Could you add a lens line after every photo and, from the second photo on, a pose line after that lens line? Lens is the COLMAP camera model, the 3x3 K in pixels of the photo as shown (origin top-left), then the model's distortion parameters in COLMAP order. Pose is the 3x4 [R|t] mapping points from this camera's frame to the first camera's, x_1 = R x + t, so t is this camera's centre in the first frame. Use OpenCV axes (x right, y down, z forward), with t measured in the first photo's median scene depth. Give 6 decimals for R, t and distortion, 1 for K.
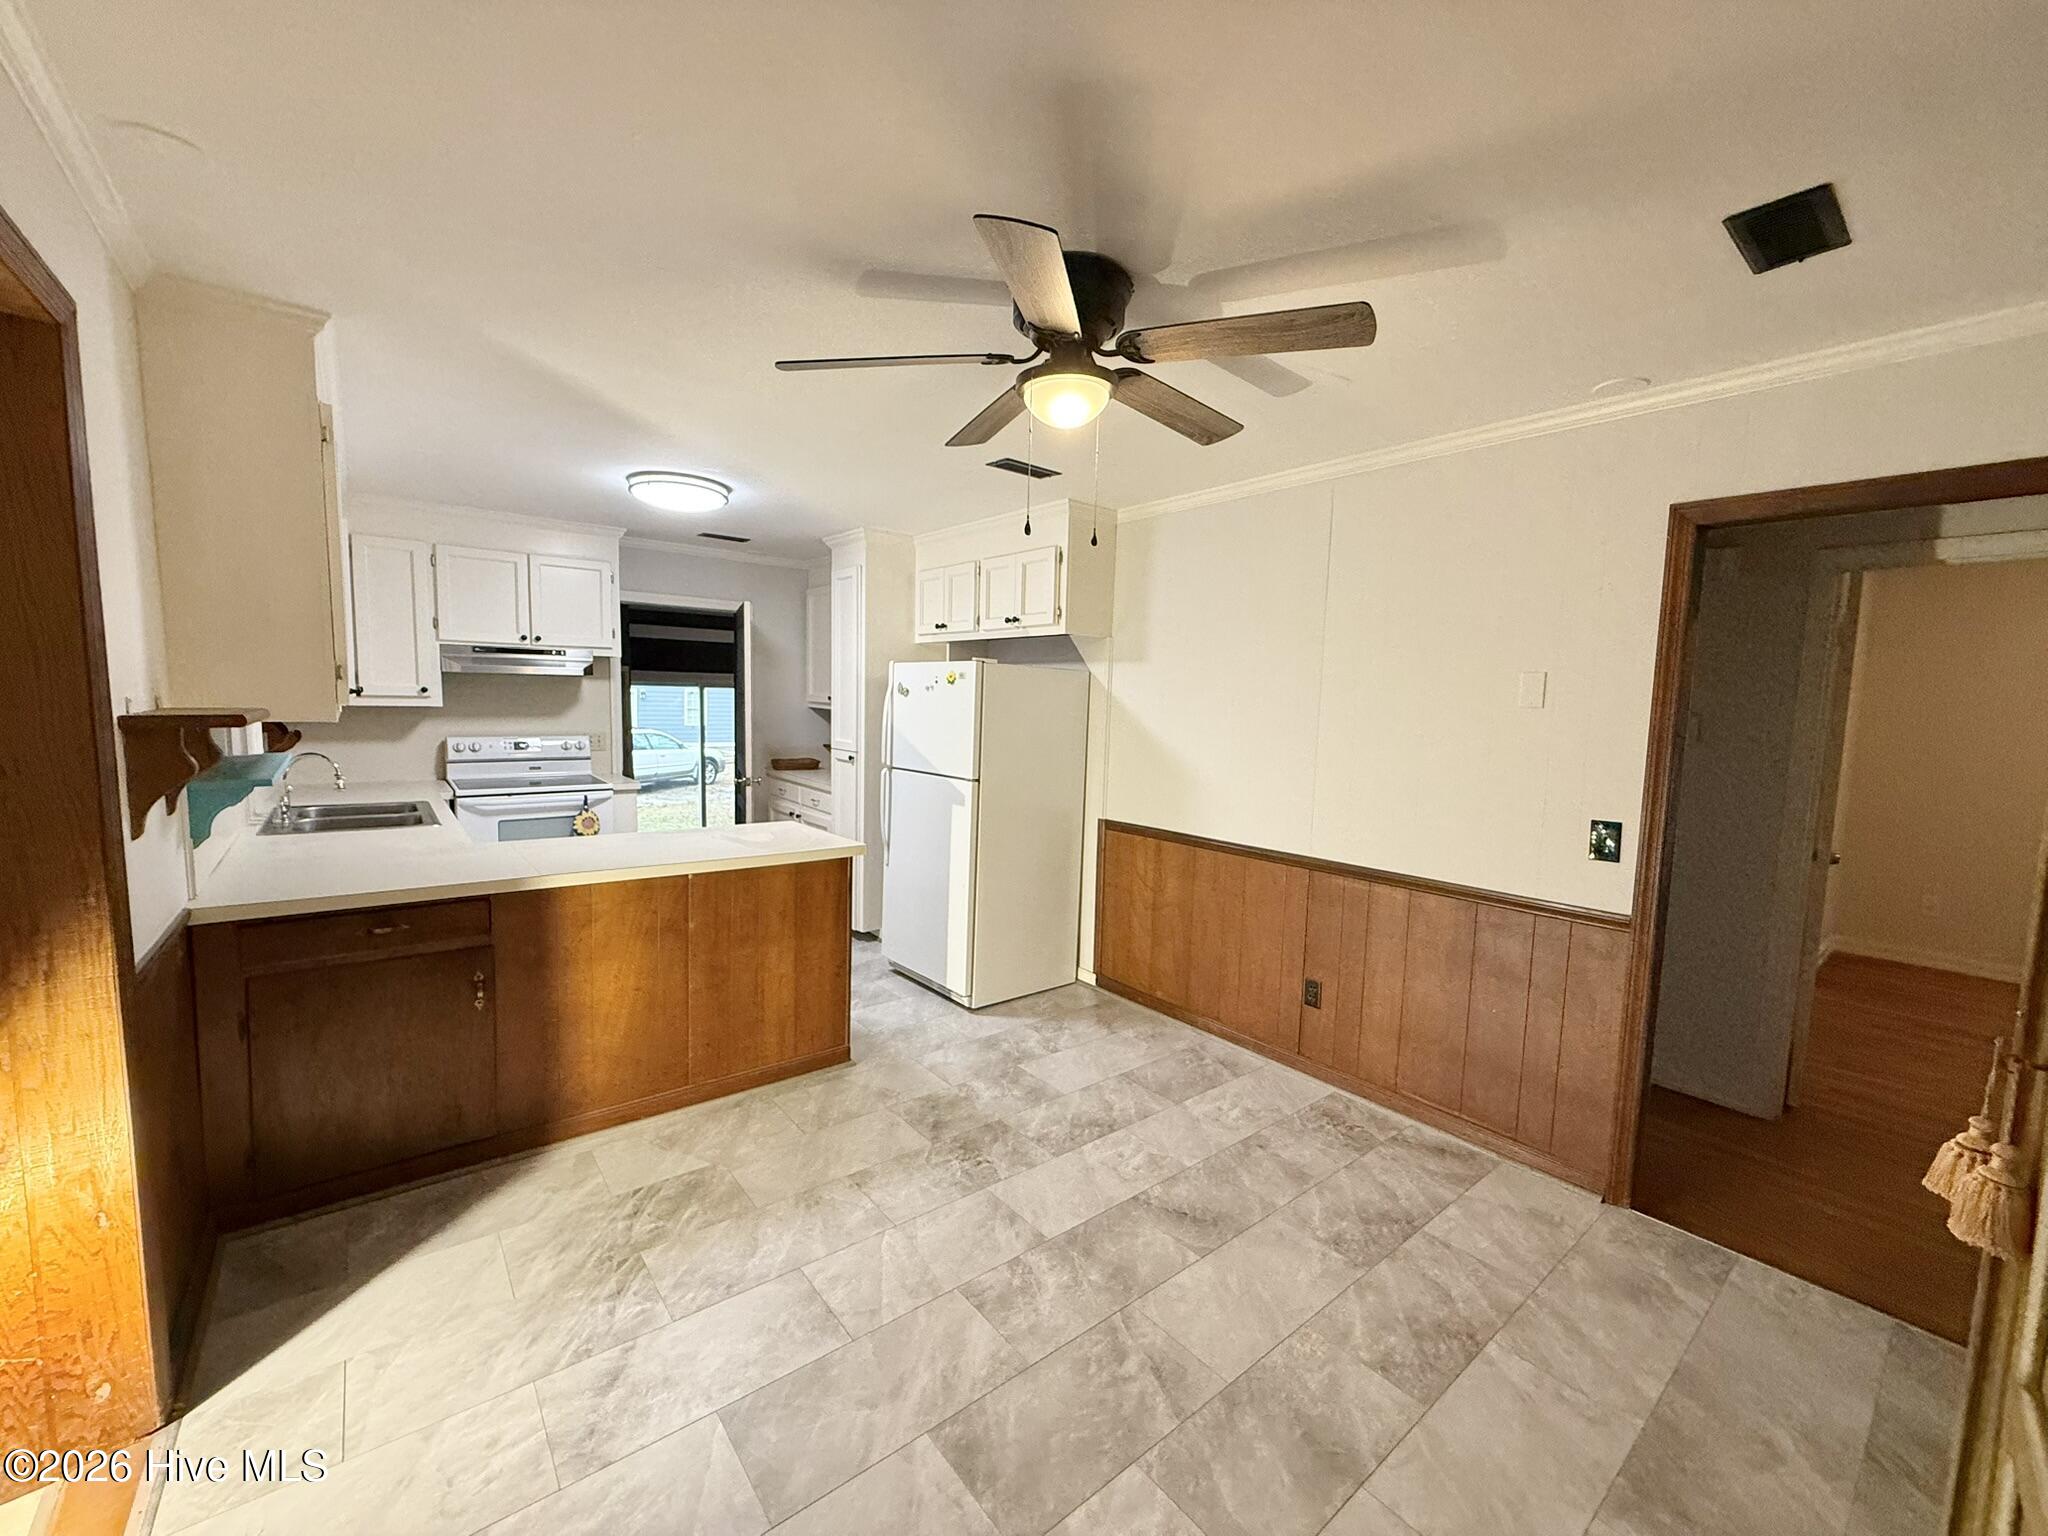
lens RADIAL K [[814.3, 0, 1021.7], [0, 814.3, 761.0], [0, 0, 1]] dist [0.000241, -0.000011]
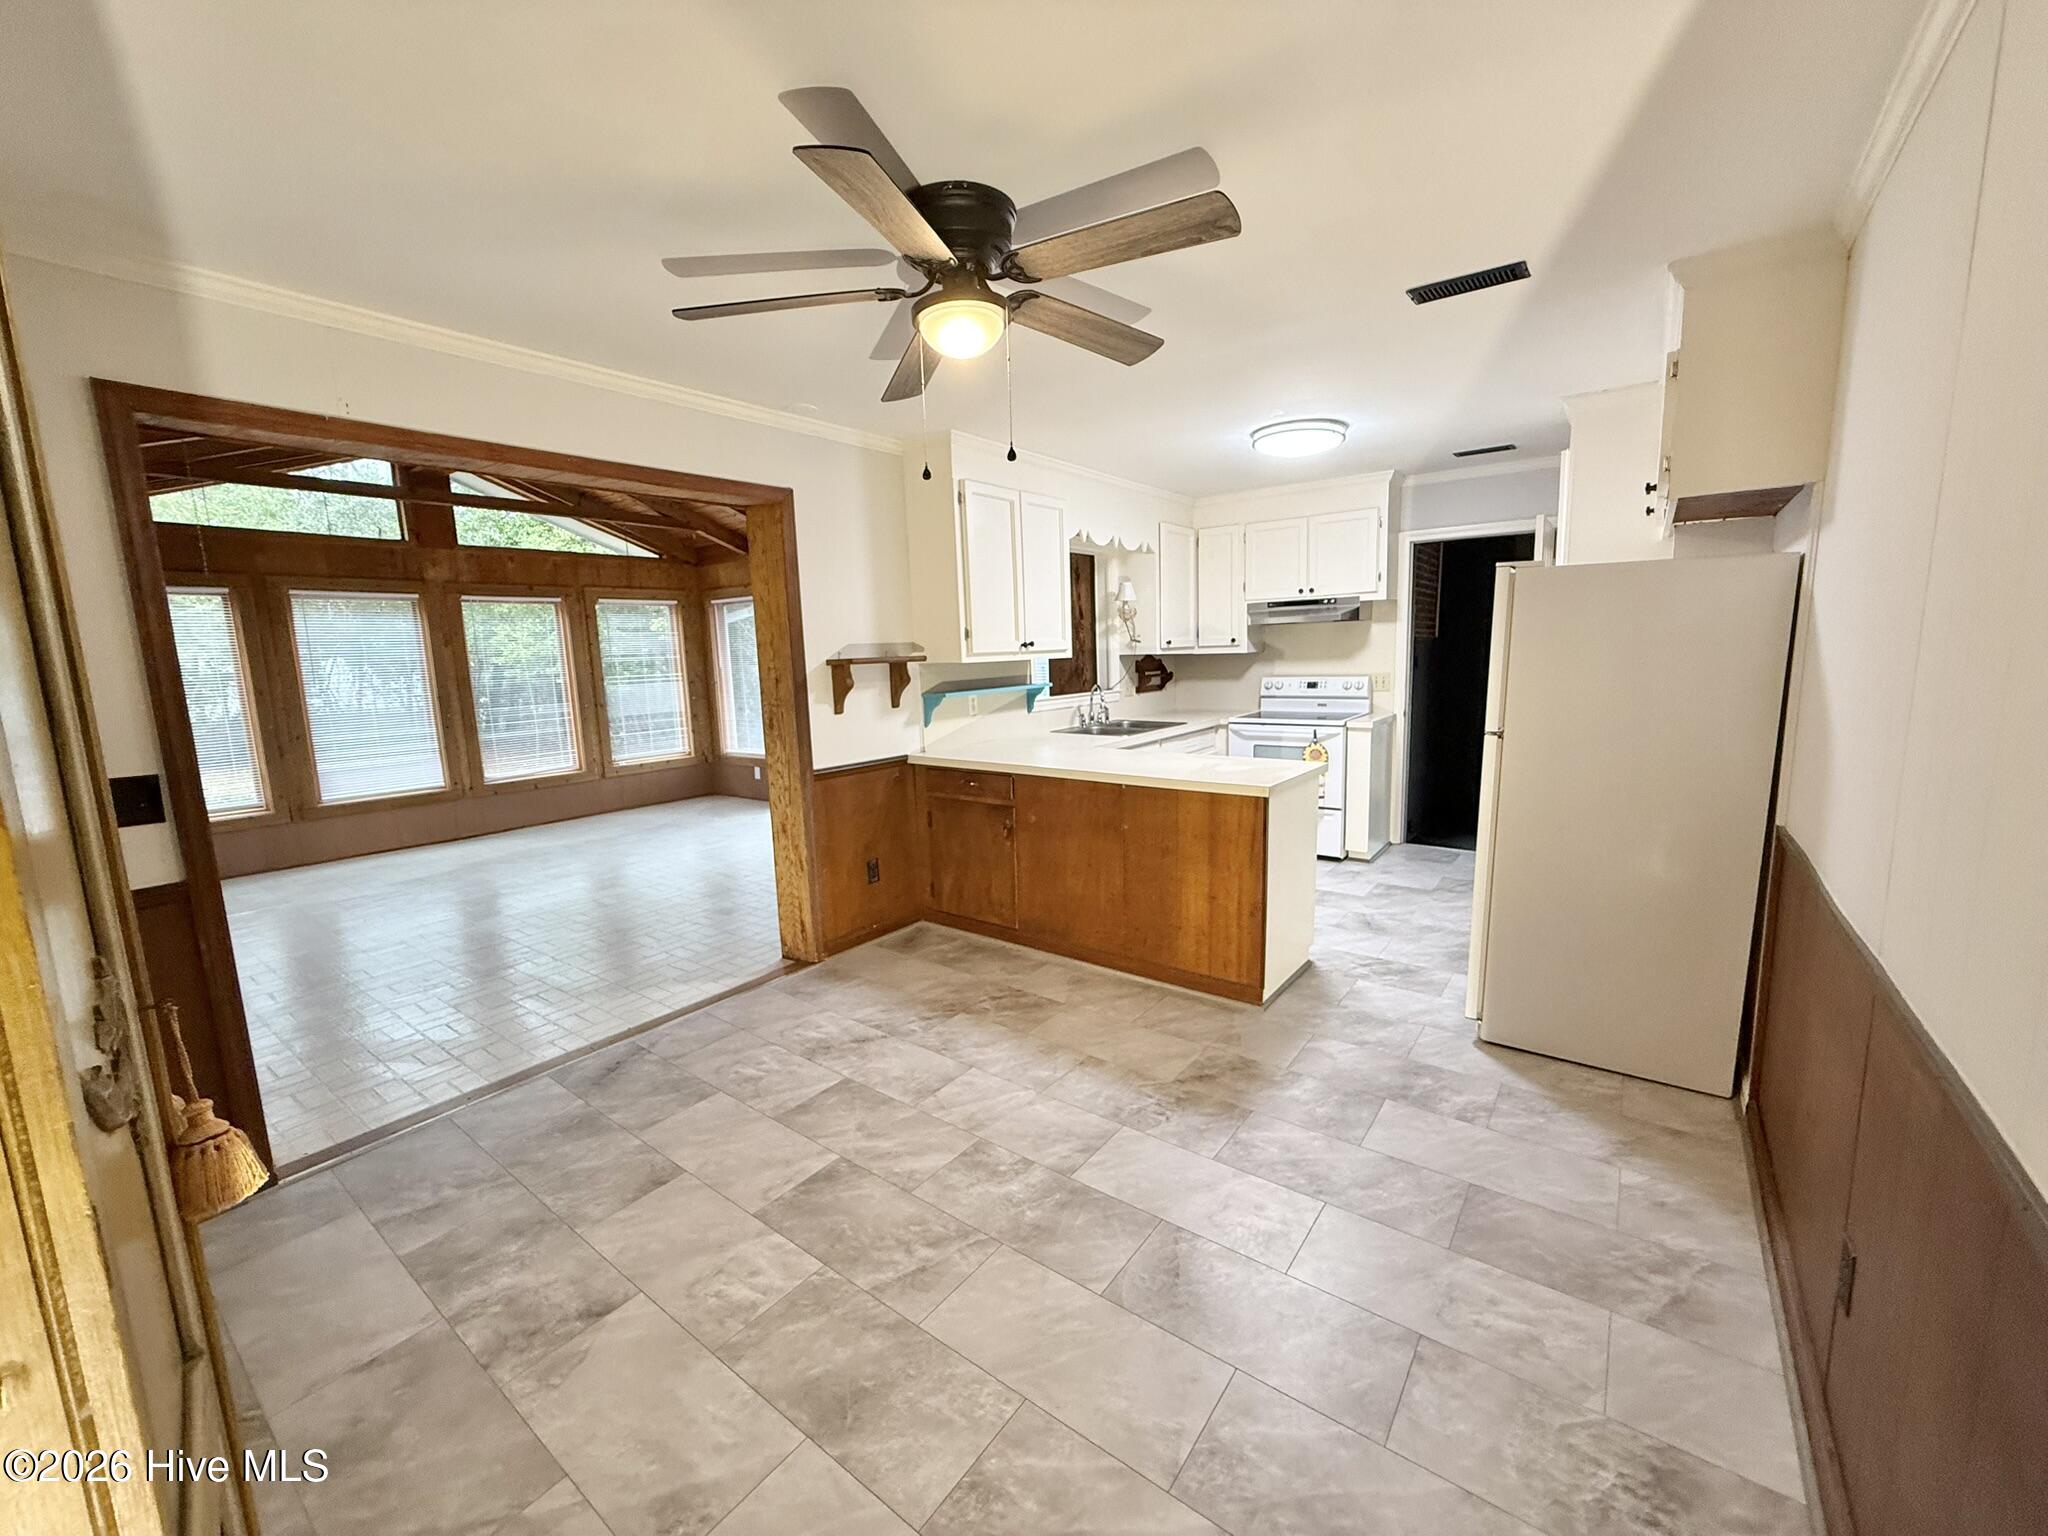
lens RADIAL K [[814.3, 0, 1023.0], [0, 814.3, 778.4], [0, 0, 1]] dist [0.000241, -0.000011]
pose [[0.240181, 0.118978, -0.963409, 0.864938], [-0.039027, 0.992841, 0.112884, -0.003547], [0.969943, 0.010486, 0.243105, 0.659153]]
